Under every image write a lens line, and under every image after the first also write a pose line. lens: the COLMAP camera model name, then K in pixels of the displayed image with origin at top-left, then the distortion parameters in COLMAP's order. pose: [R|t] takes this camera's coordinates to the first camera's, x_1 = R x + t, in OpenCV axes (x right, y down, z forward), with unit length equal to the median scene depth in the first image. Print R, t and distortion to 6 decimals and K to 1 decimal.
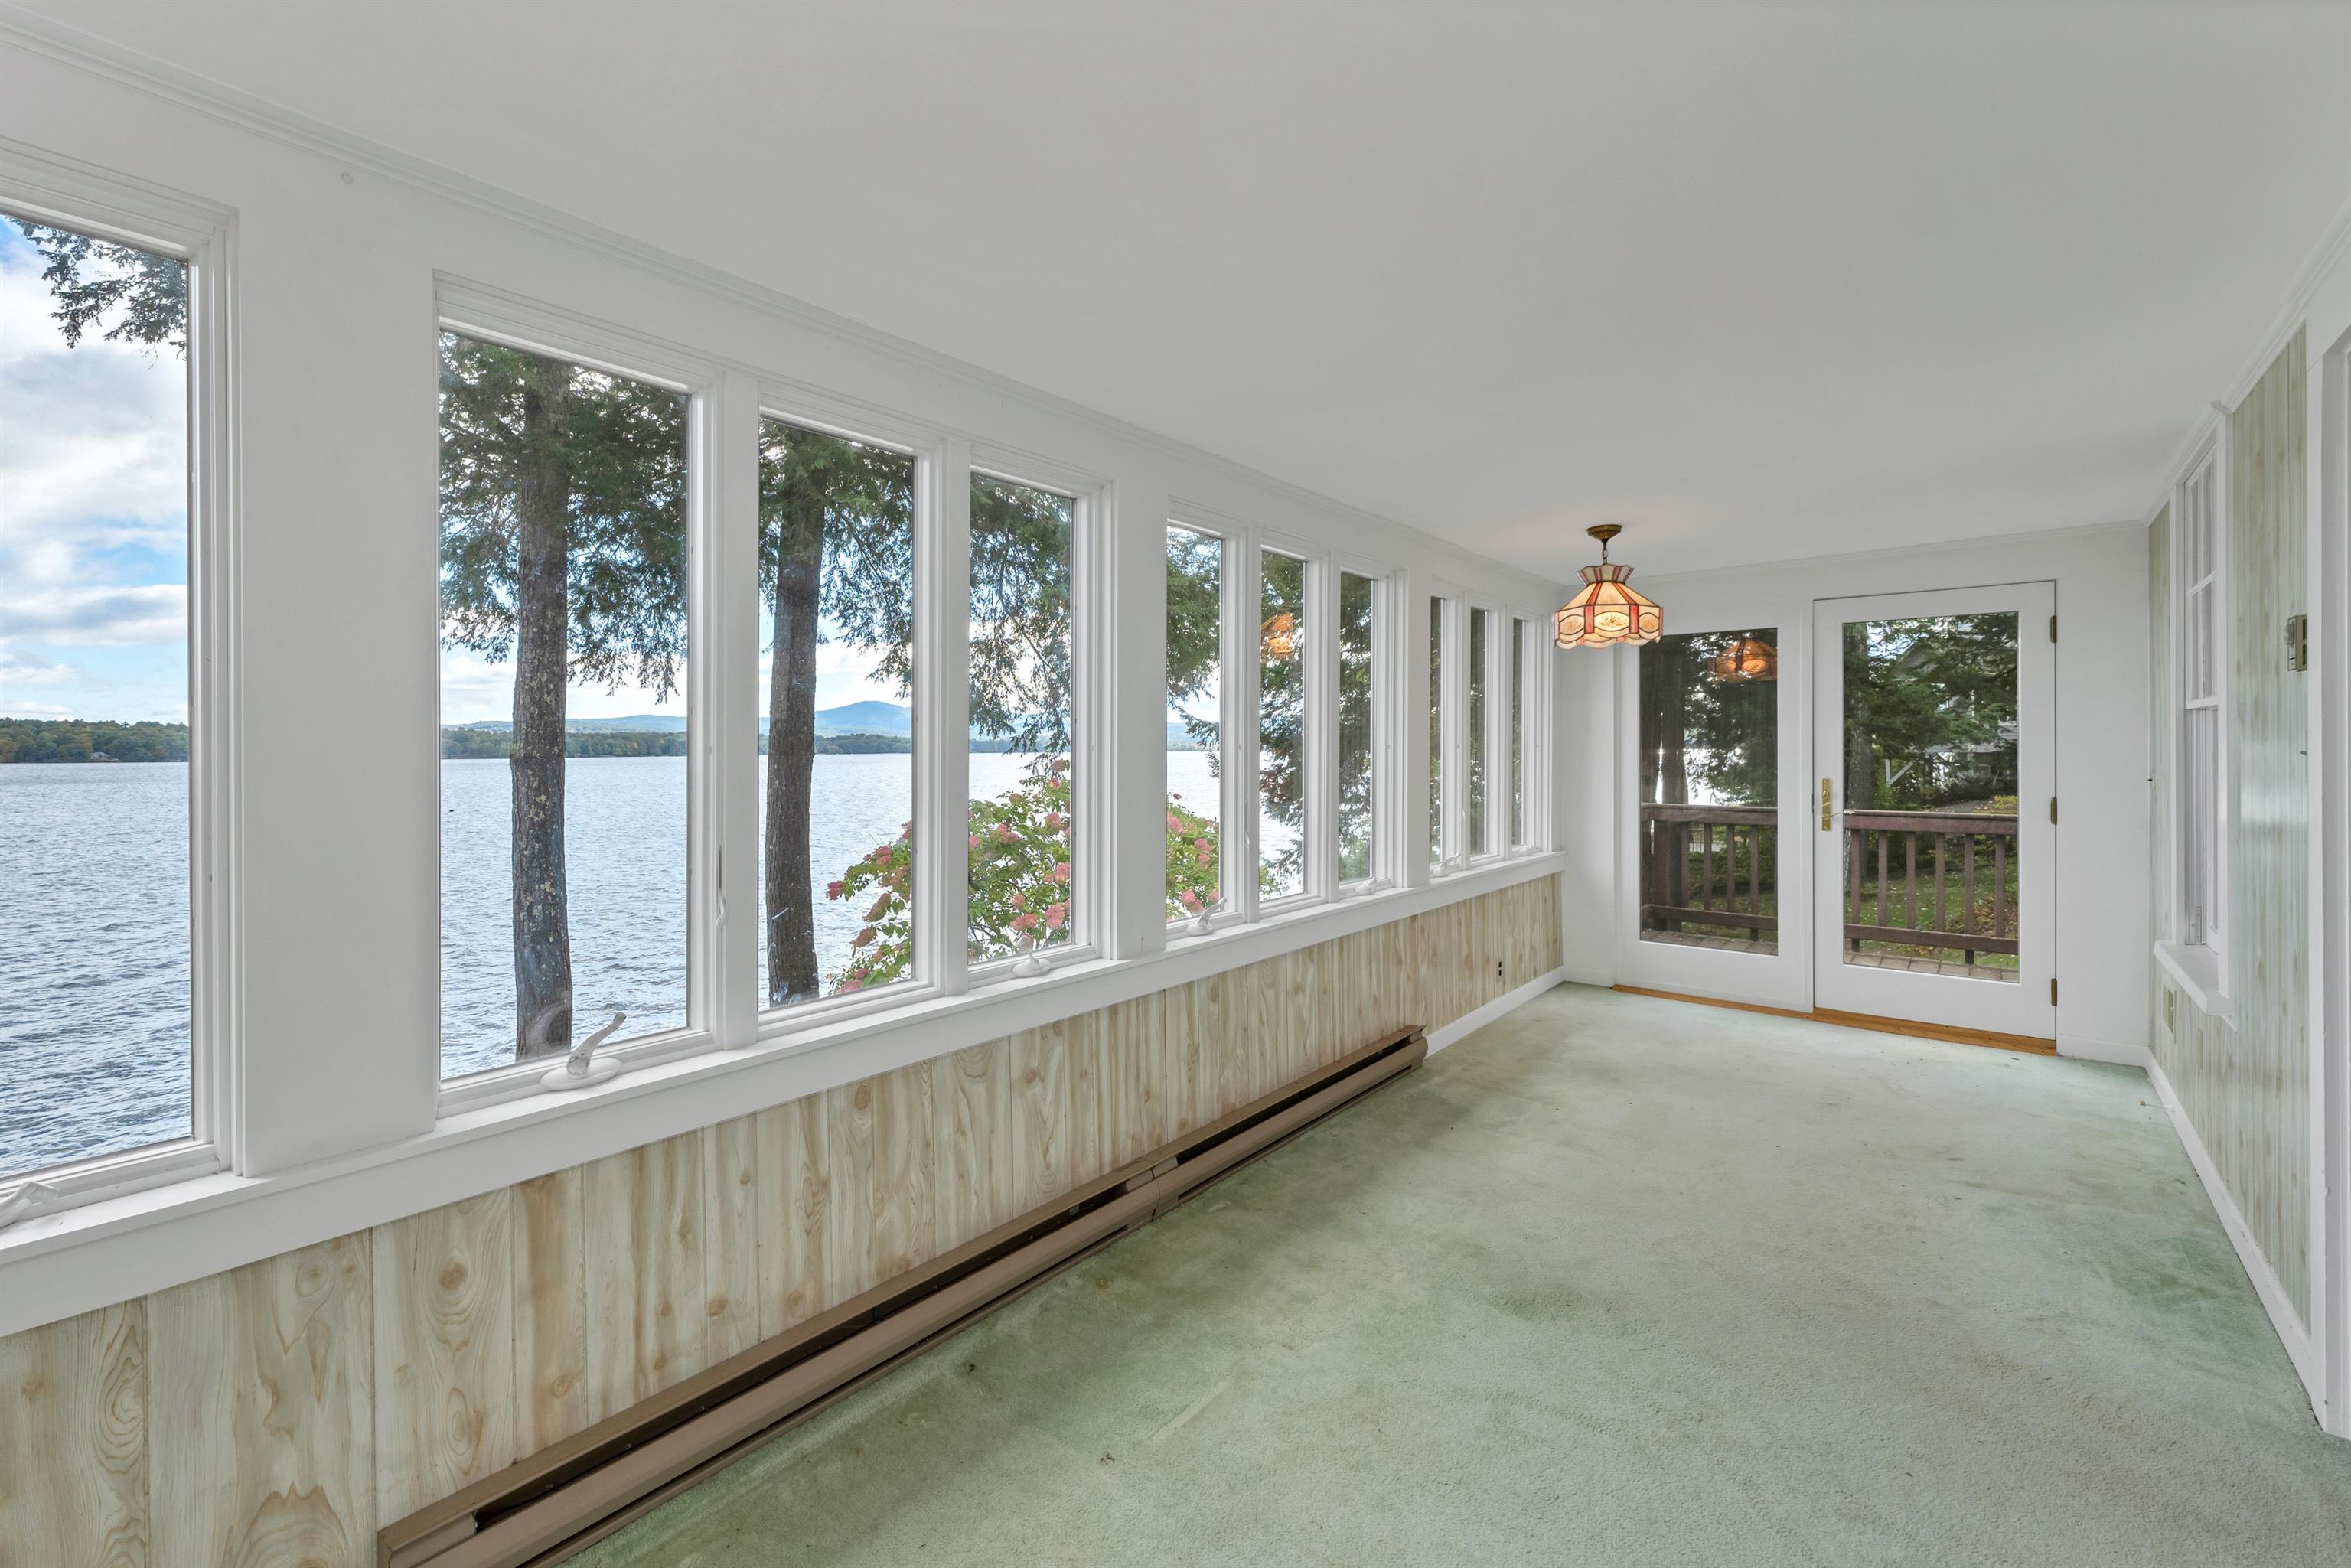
lens RADIAL K [[970.4, 0, 1166.8], [0, 970.4, 760.4], [0, 0, 1]] dist [-0.000160, 0.001007]
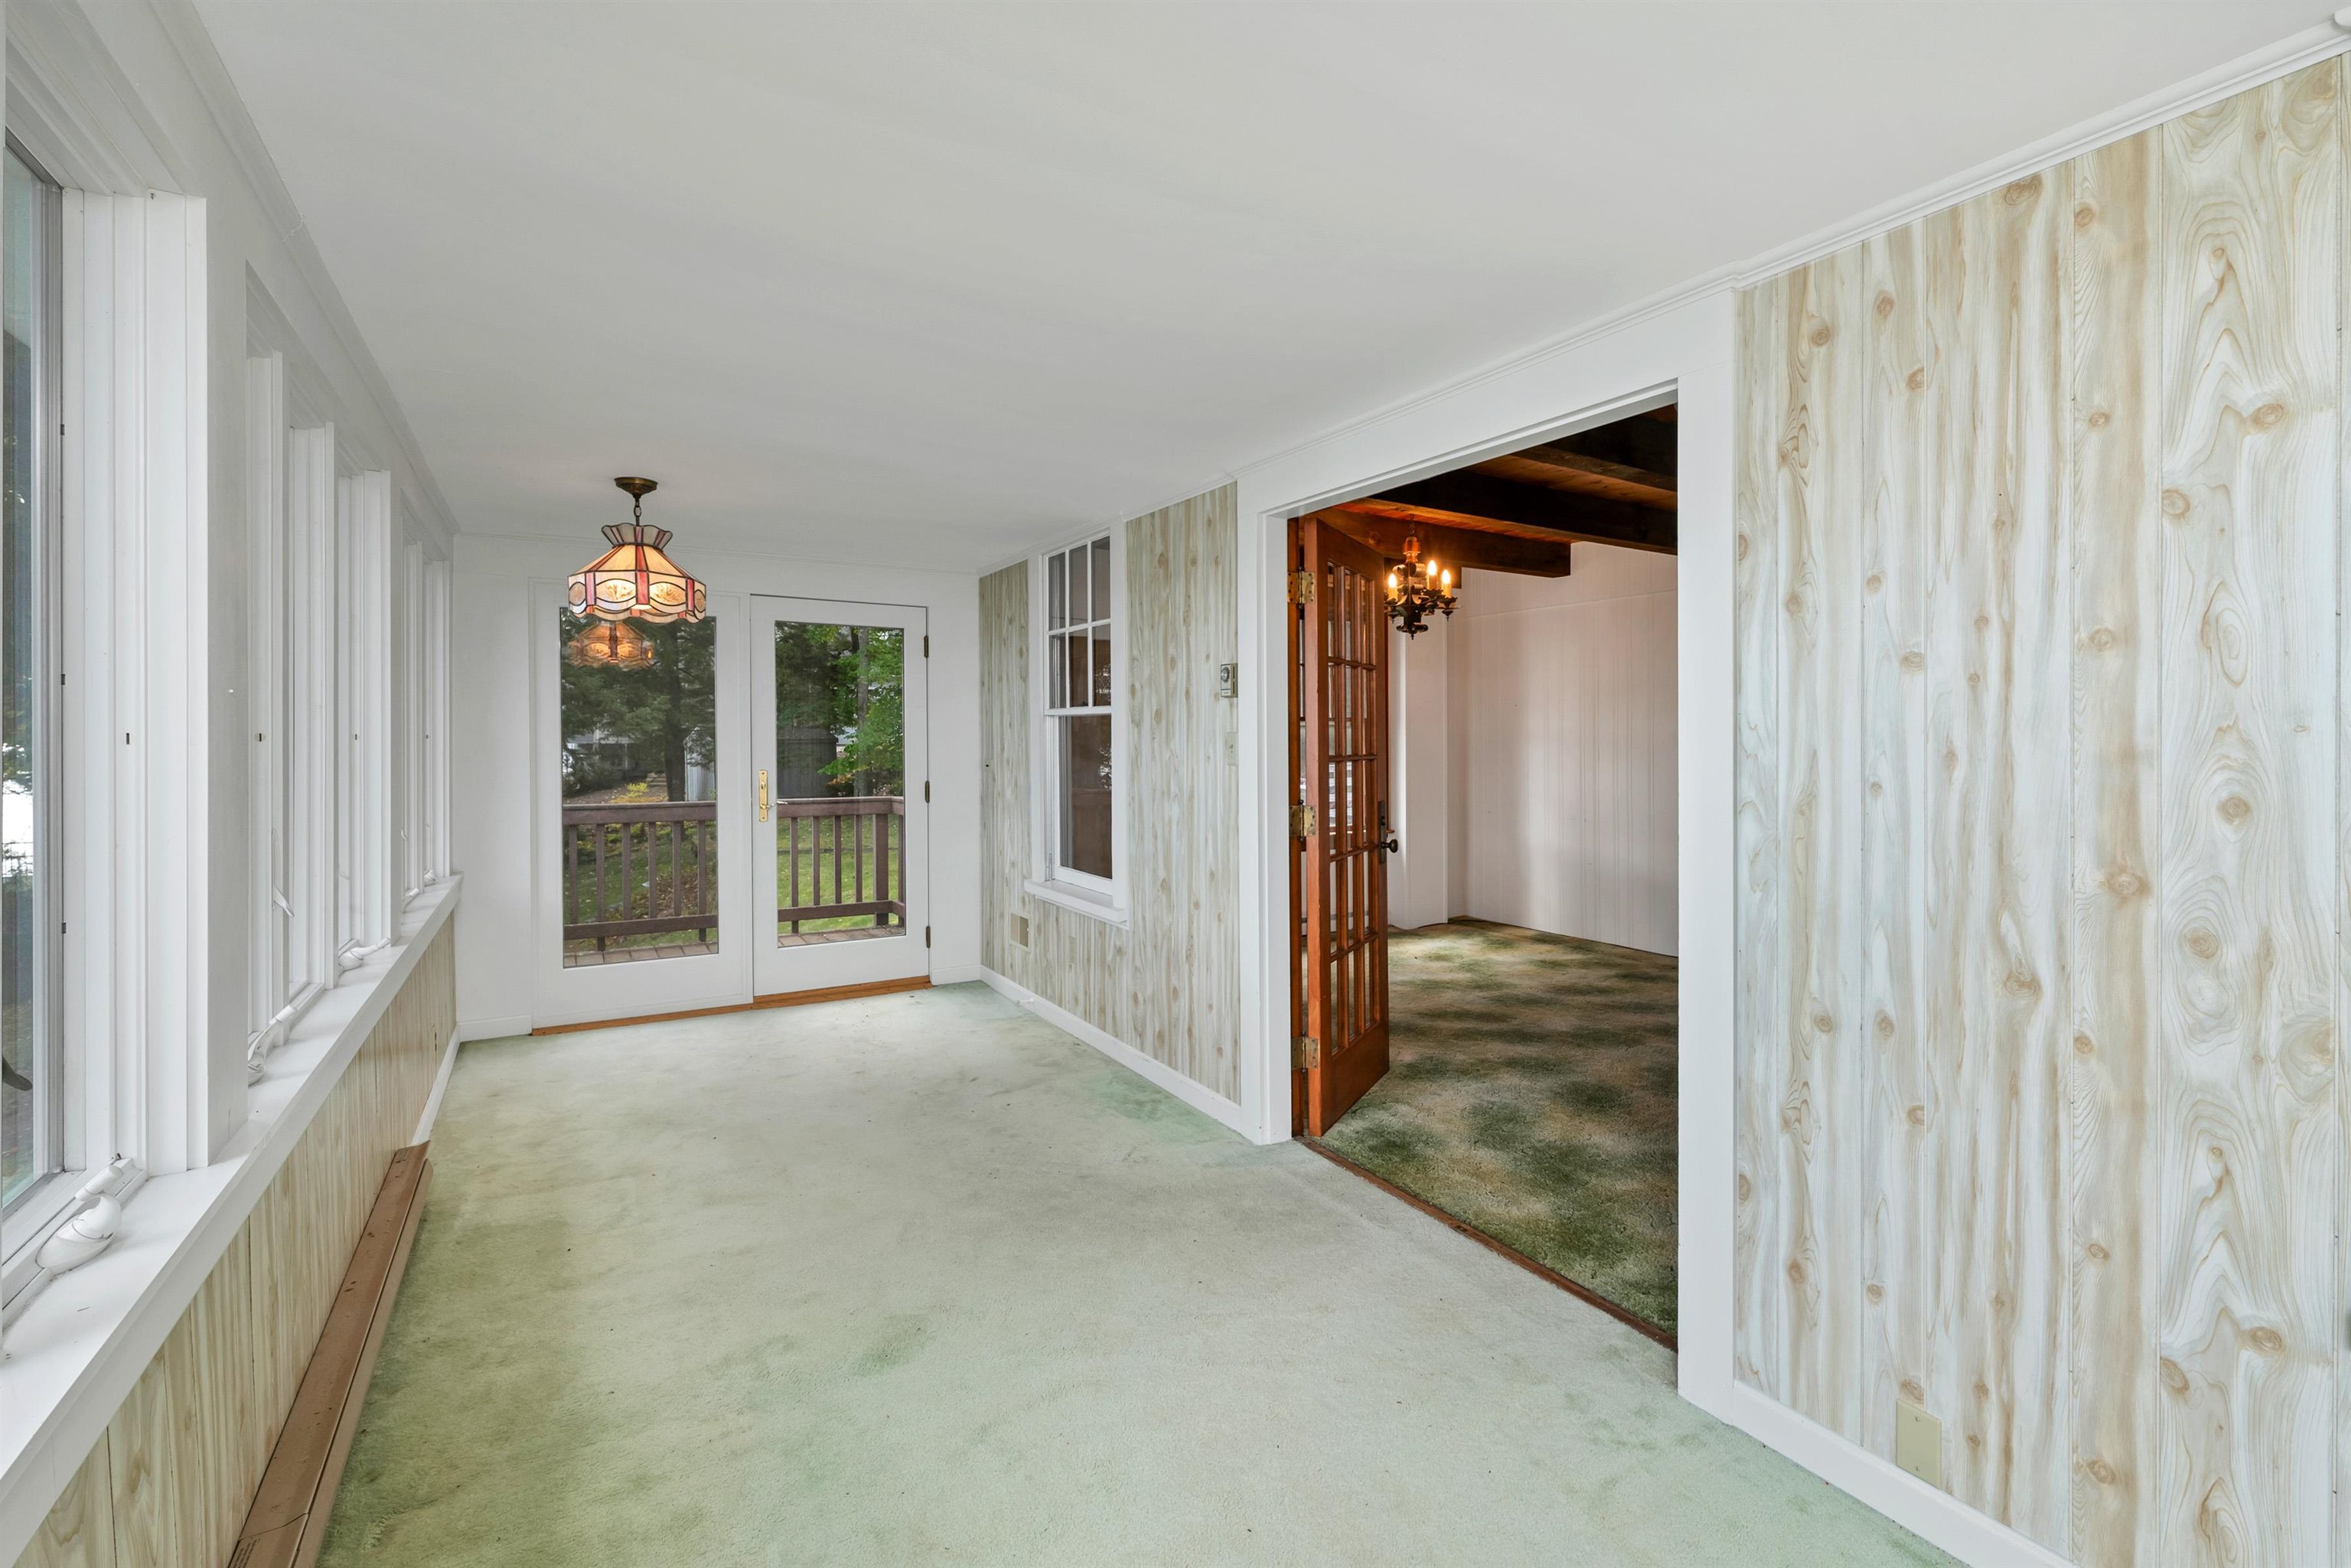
lens RADIAL K [[1050.9, 0, 1240.6], [0, 1050.9, 747.0], [0, 0, 1]] dist [-0.001806, 0.000827]
pose [[0.301625, -0.001858, 0.953425, -0.299083], [0.006086, 0.999981, 0.000023, -0.003839], [-0.953407, 0.005796, 0.301630, 0.245357]]
